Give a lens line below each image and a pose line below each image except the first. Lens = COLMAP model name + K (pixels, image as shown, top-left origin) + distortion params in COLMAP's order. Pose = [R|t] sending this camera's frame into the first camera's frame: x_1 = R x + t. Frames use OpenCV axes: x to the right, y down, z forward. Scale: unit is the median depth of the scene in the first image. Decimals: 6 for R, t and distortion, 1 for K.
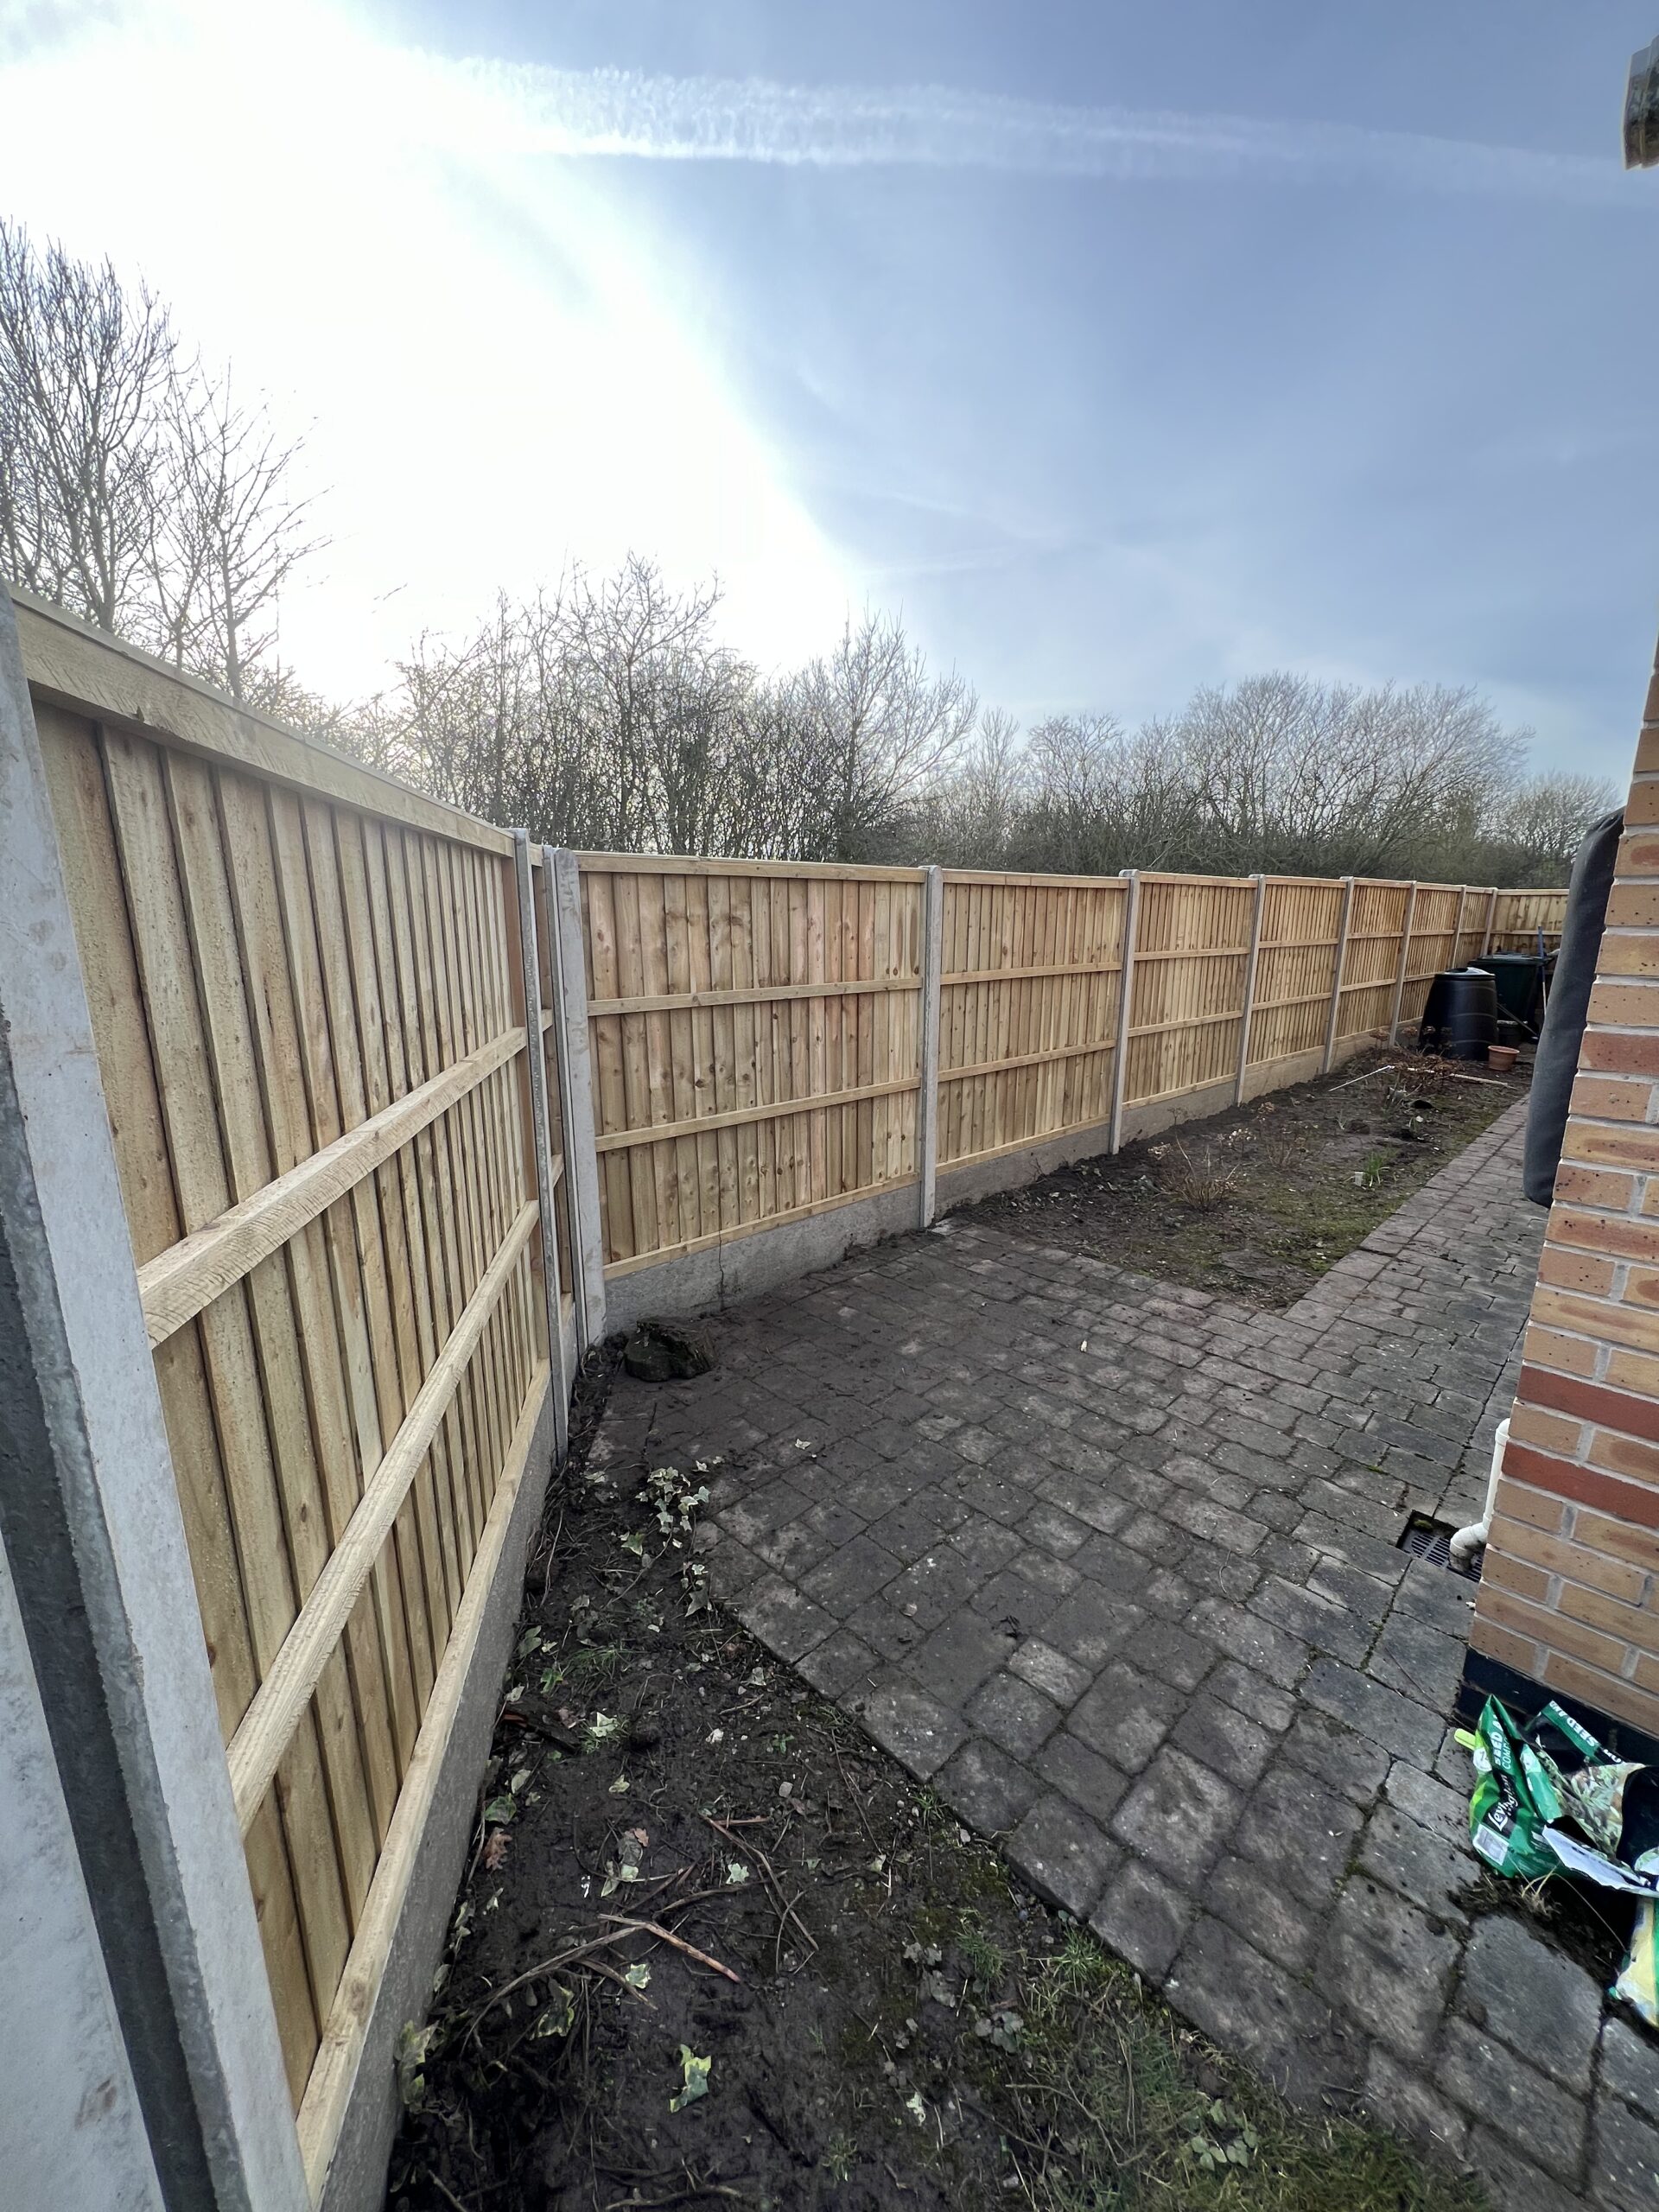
lens RADIAL K [[876.6, 0, 828.7], [0, 876.6, 1104.7], [0, 0, 1]] dist [-0.002455, -0.000181]
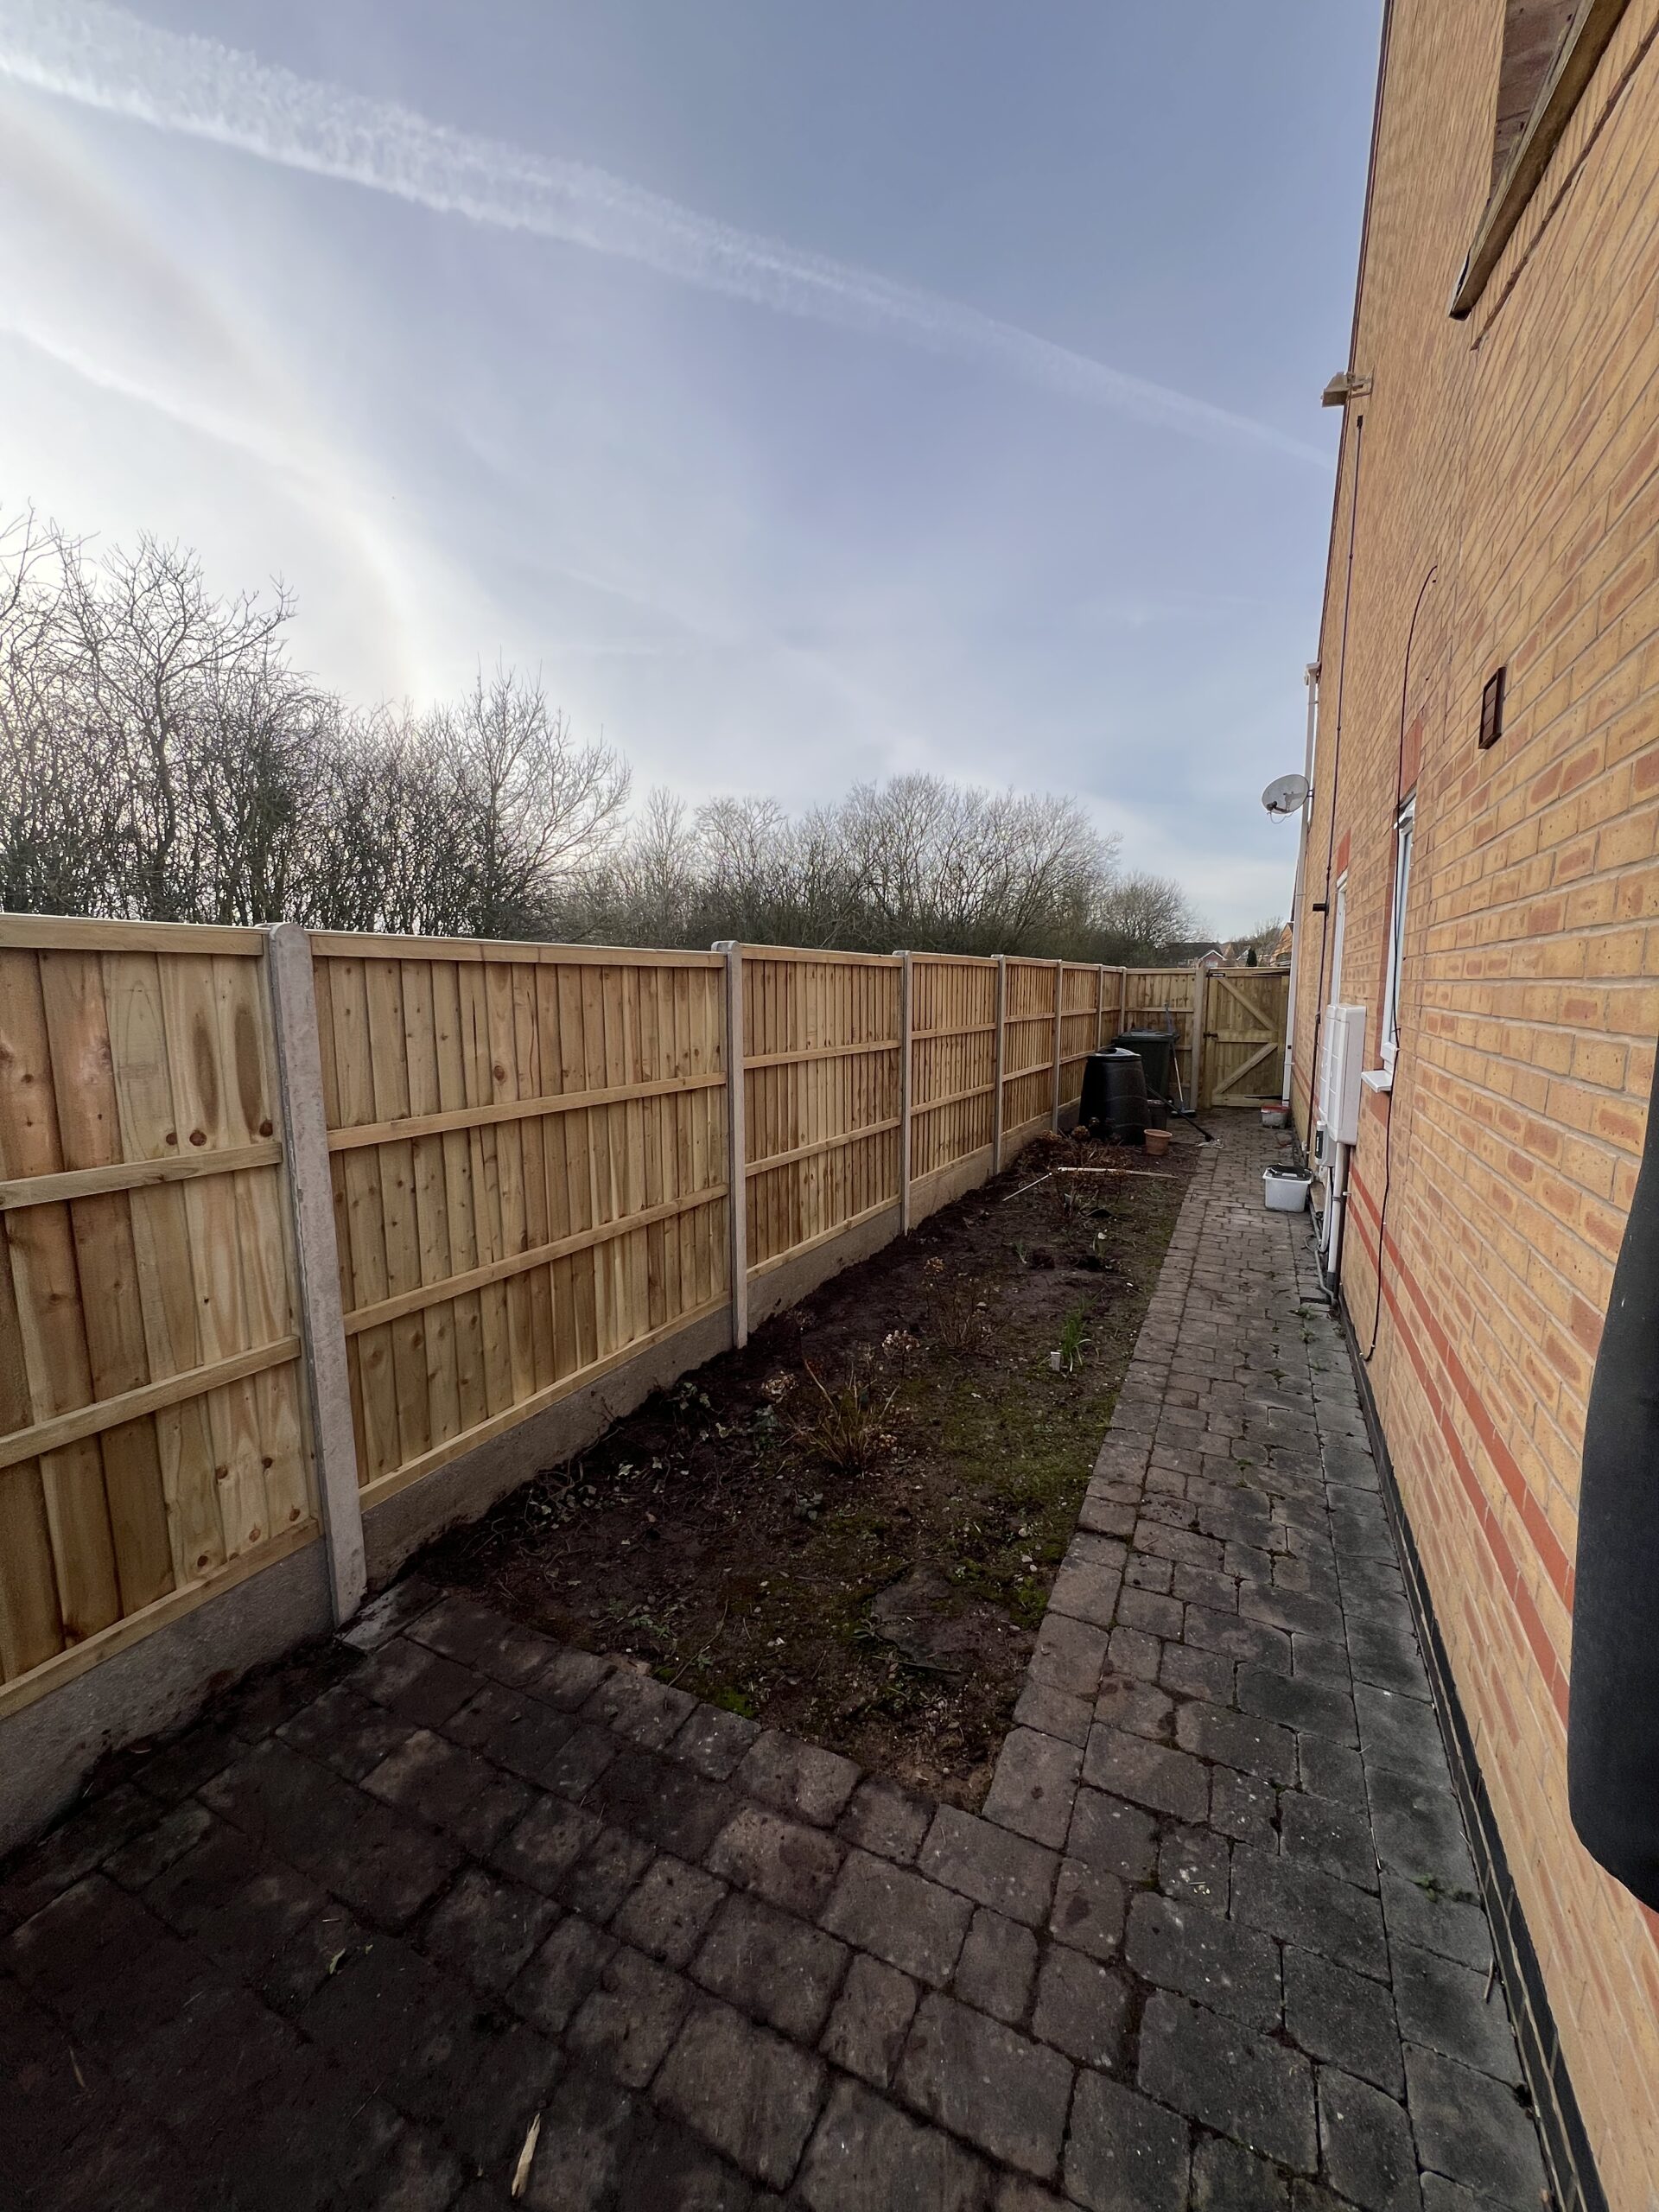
lens RADIAL K [[876.6, 0, 830.3], [0, 876.6, 1106.4], [0, 0, 1]] dist [-0.002455, -0.000181]
pose [[0.942561, -0.050846, 0.330140, 0.186853], [0.078490, 0.994388, -0.070941, -0.082744], [-0.324680, 0.092779, 0.941262, 0.333659]]
